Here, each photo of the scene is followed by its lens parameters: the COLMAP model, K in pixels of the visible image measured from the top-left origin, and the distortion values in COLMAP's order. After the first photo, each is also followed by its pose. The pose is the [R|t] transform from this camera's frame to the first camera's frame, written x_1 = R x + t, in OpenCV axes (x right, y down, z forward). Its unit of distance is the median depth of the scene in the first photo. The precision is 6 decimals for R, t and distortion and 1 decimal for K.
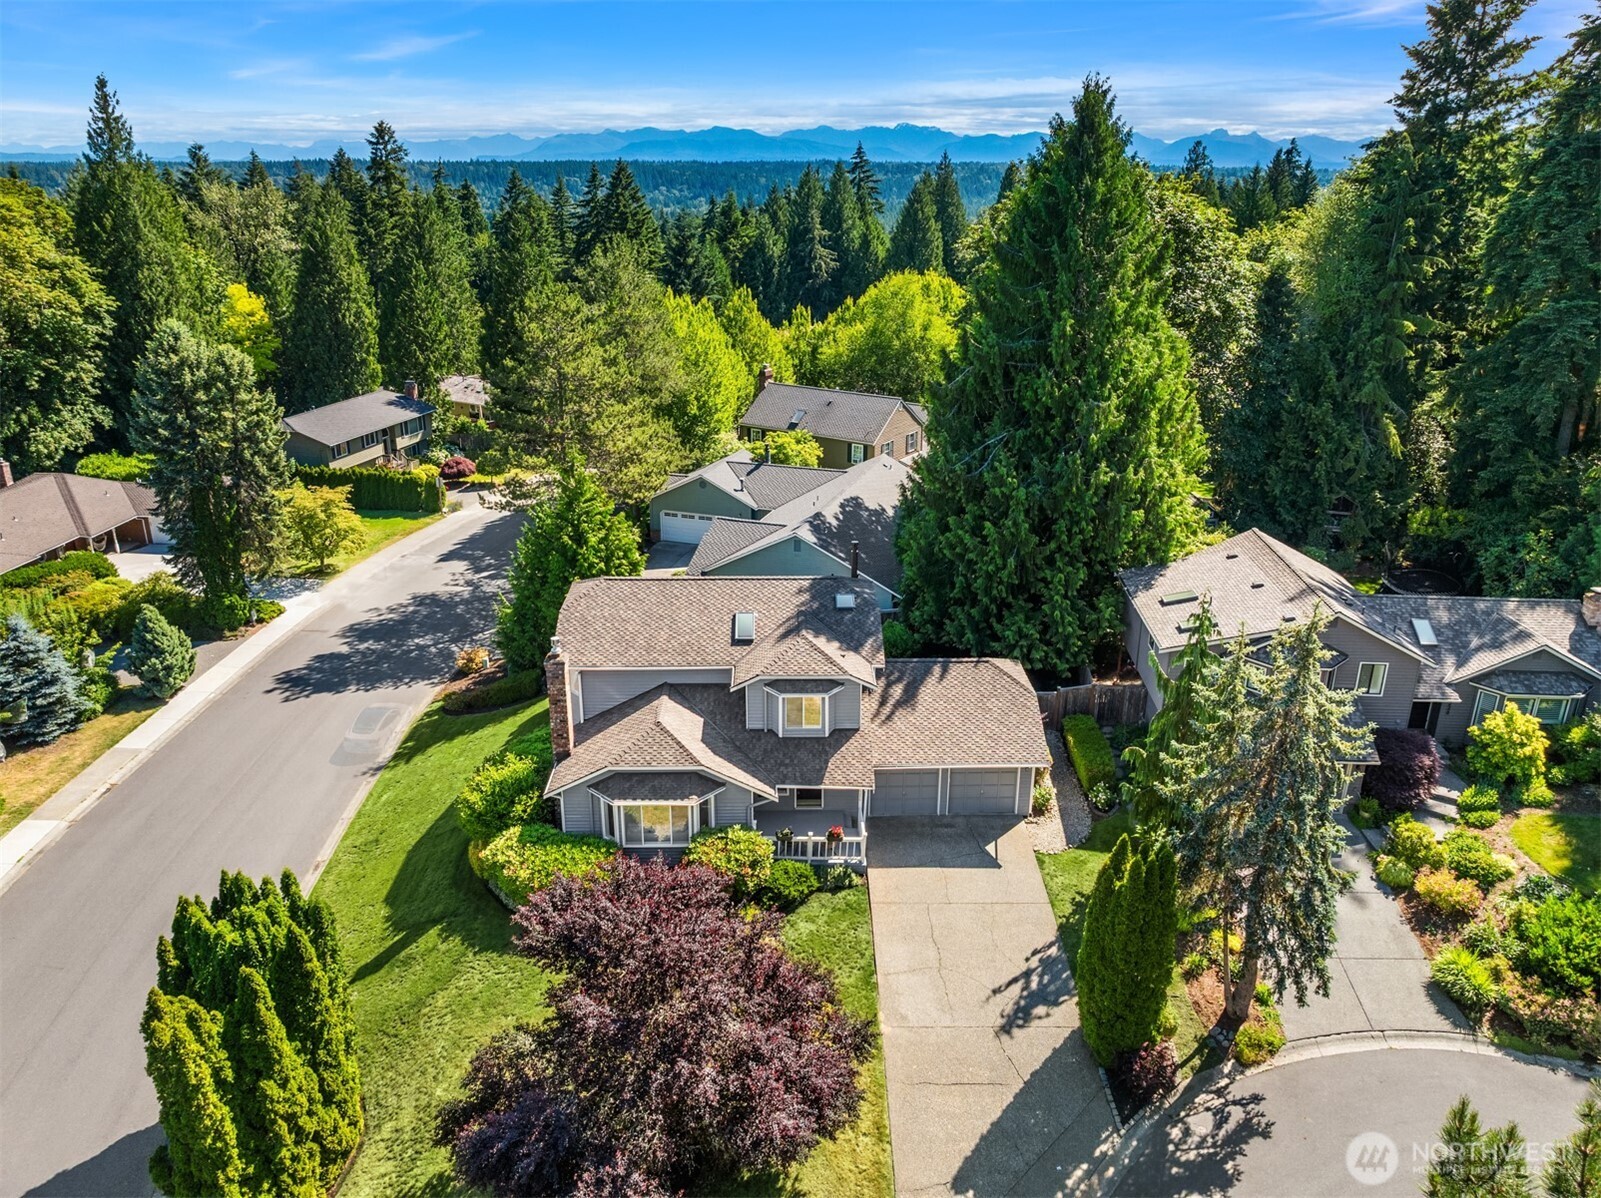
lens RADIAL K [[1127.9, 0, 800.2], [0, 1127.9, 589.5], [0, 0, 1]] dist [-0.051675, 0.008116]
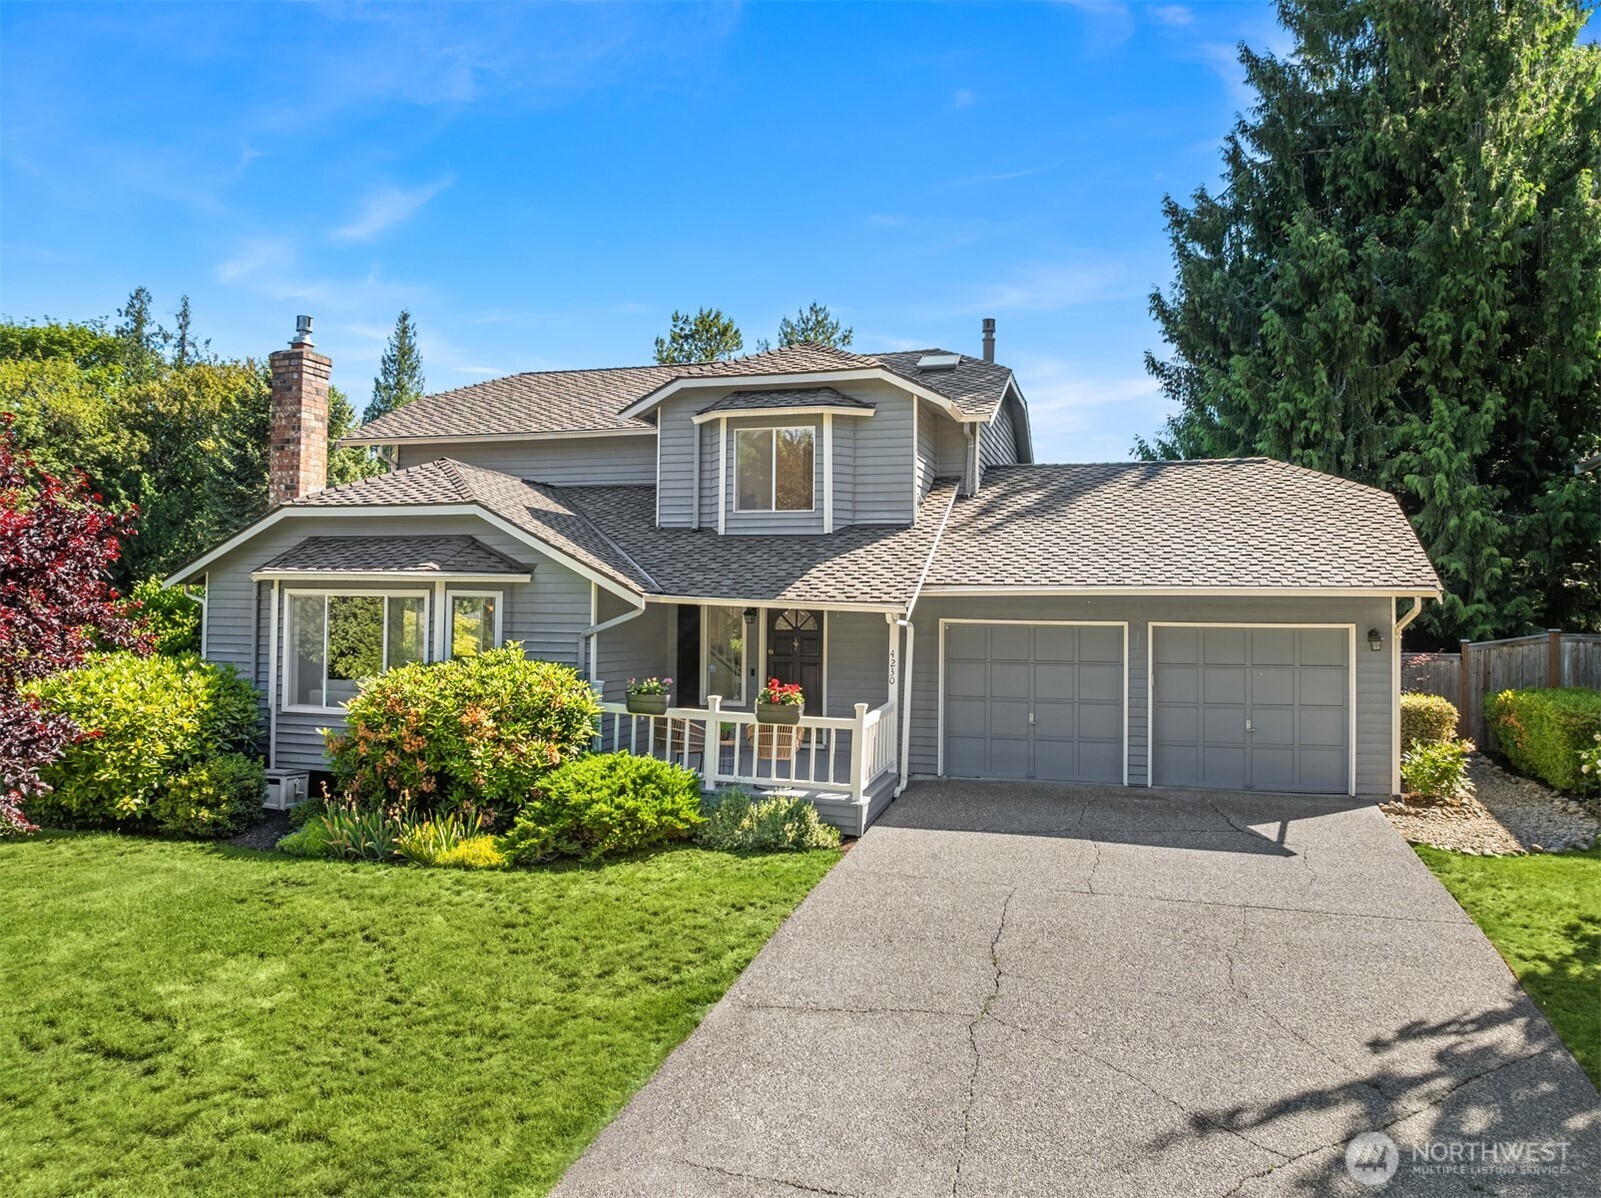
lens RADIAL K [[1127.9, 0, 797.3], [0, 1127.9, 595.6], [0, 0, 1]] dist [-0.051675, 0.008116]
pose [[0.951263, 0.004299, -0.308350, 0.152125], [-0.116401, 0.930941, -0.346120, 0.321674], [0.285568, 0.365144, 0.886071, 0.702356]]
